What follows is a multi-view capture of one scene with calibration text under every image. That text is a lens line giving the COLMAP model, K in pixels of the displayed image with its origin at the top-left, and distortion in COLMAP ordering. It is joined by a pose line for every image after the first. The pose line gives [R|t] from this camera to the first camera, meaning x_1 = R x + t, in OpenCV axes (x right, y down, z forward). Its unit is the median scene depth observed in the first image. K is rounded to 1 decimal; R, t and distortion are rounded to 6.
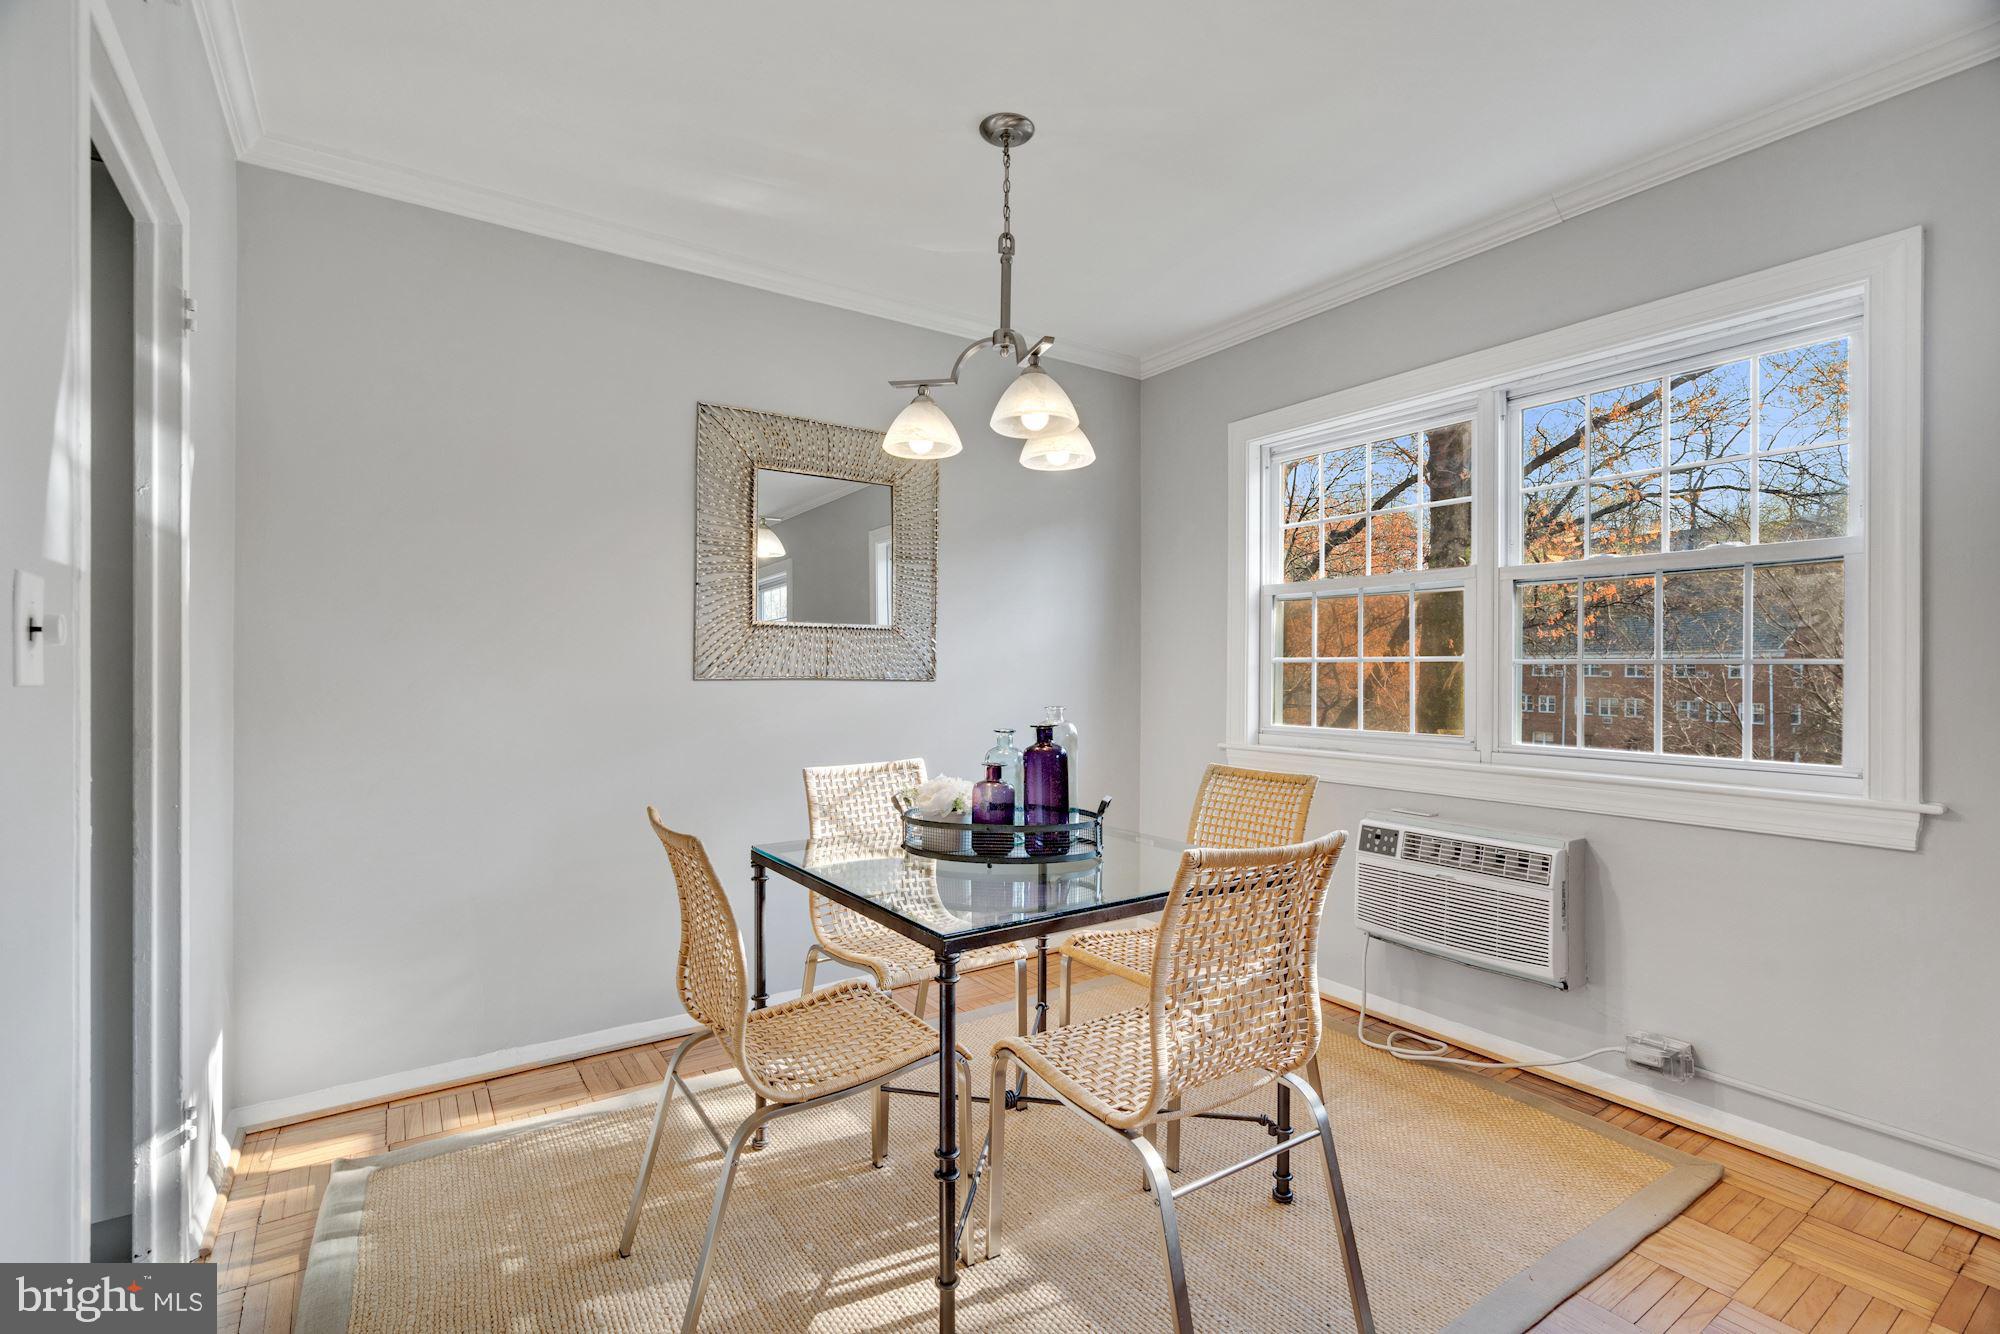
lens RADIAL K [[917.6, 0, 1000.0], [0, 917.6, 667.0], [0, 0, 1]] dist [-0.000309, 0.000041]
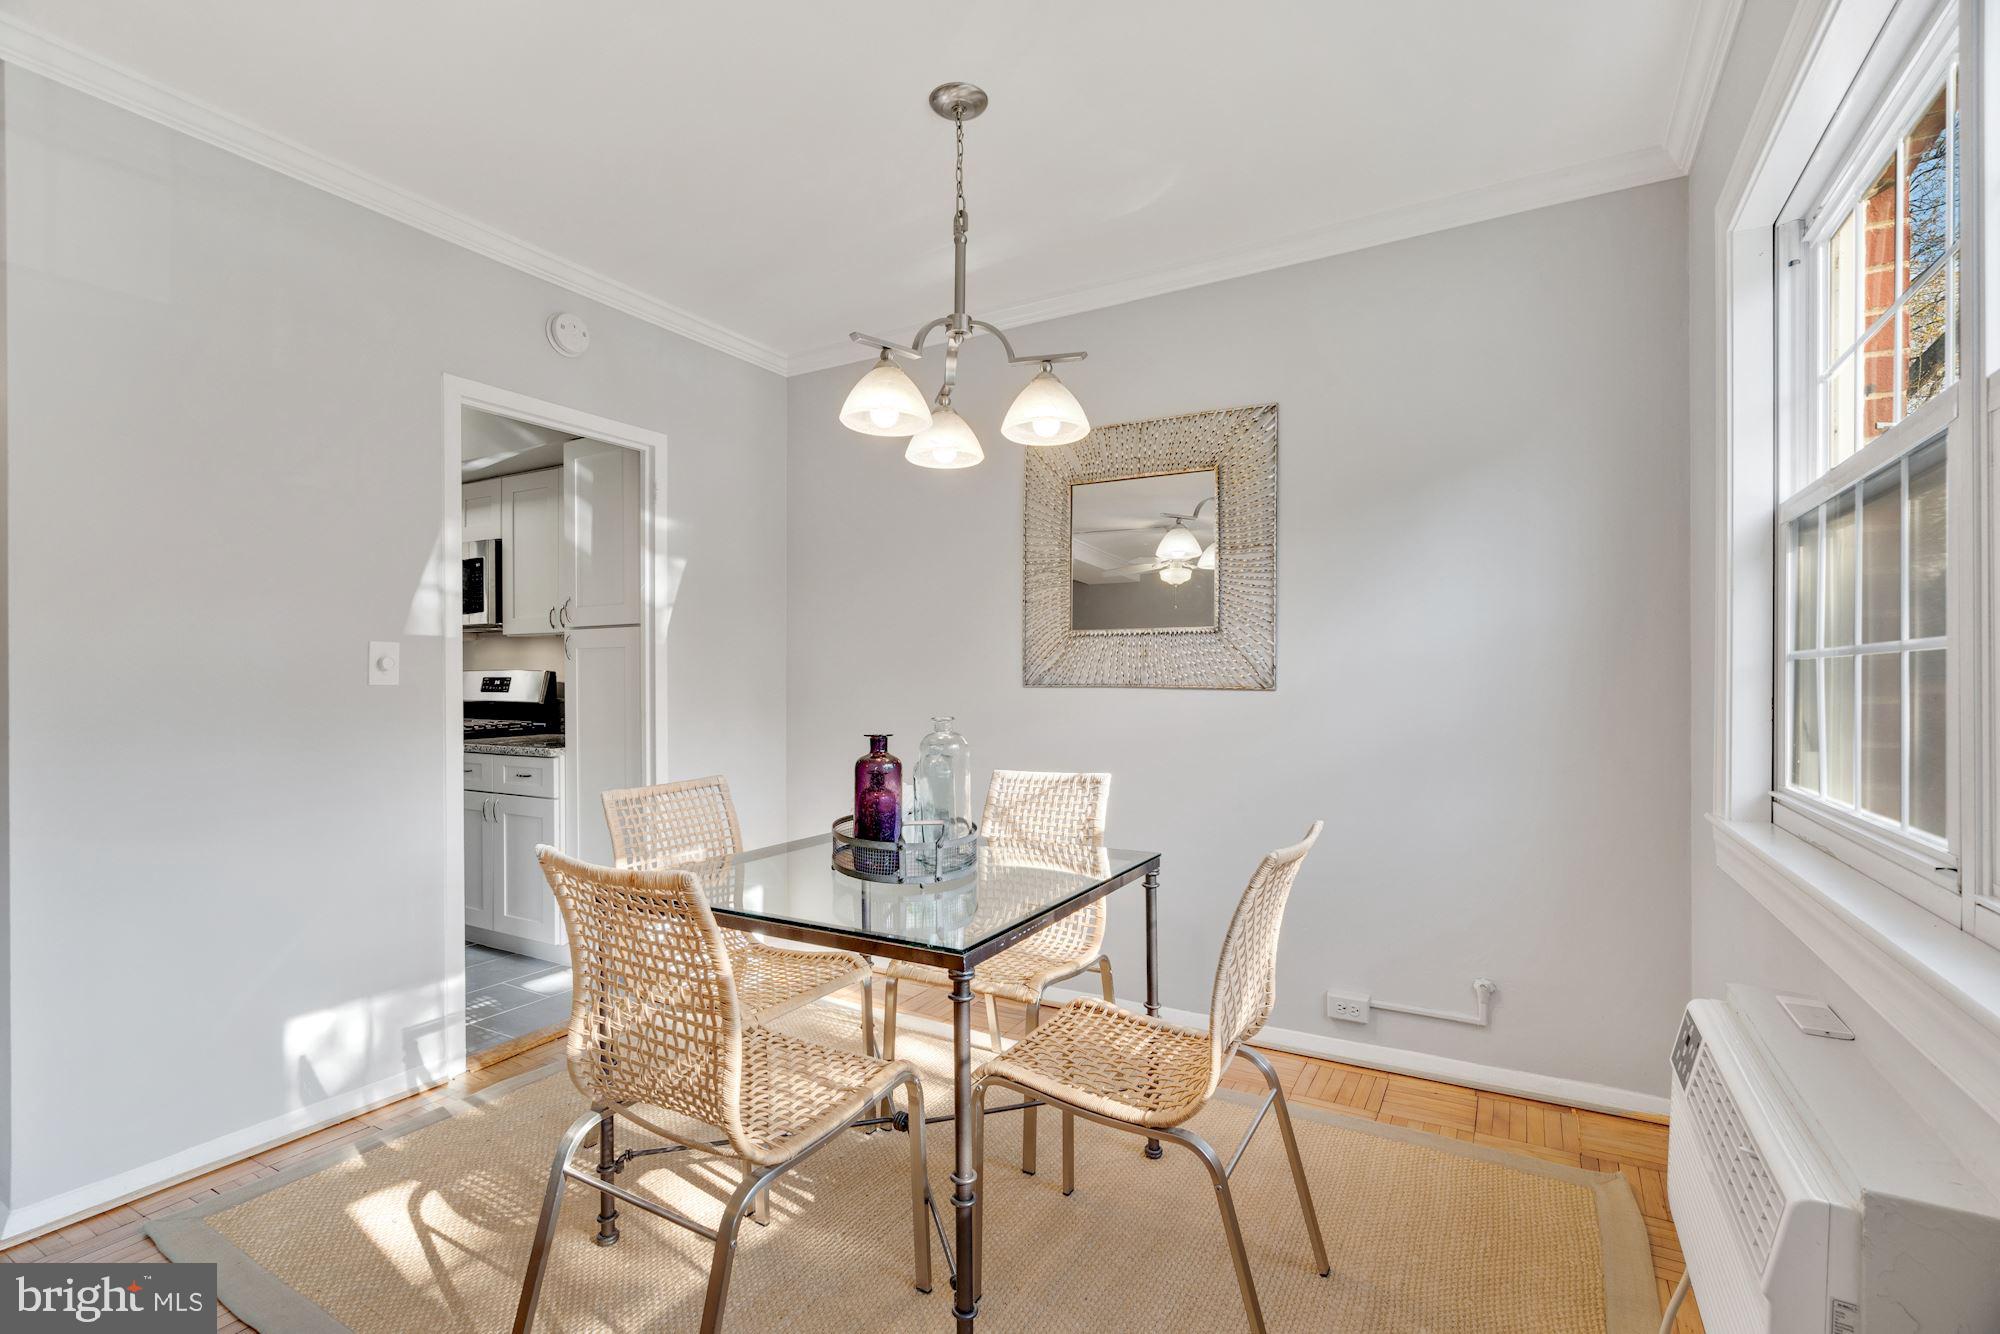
lens RADIAL K [[914.4, 0, 1000.5], [0, 914.4, 692.3], [0, 0, 1]] dist [-0.001036, 0.000028]
pose [[0.402765, 0.001489, -0.915302, 0.702991], [0.002692, 0.999992, 0.002811, 0.017567], [0.915299, -0.003596, 0.402758, 0.549882]]
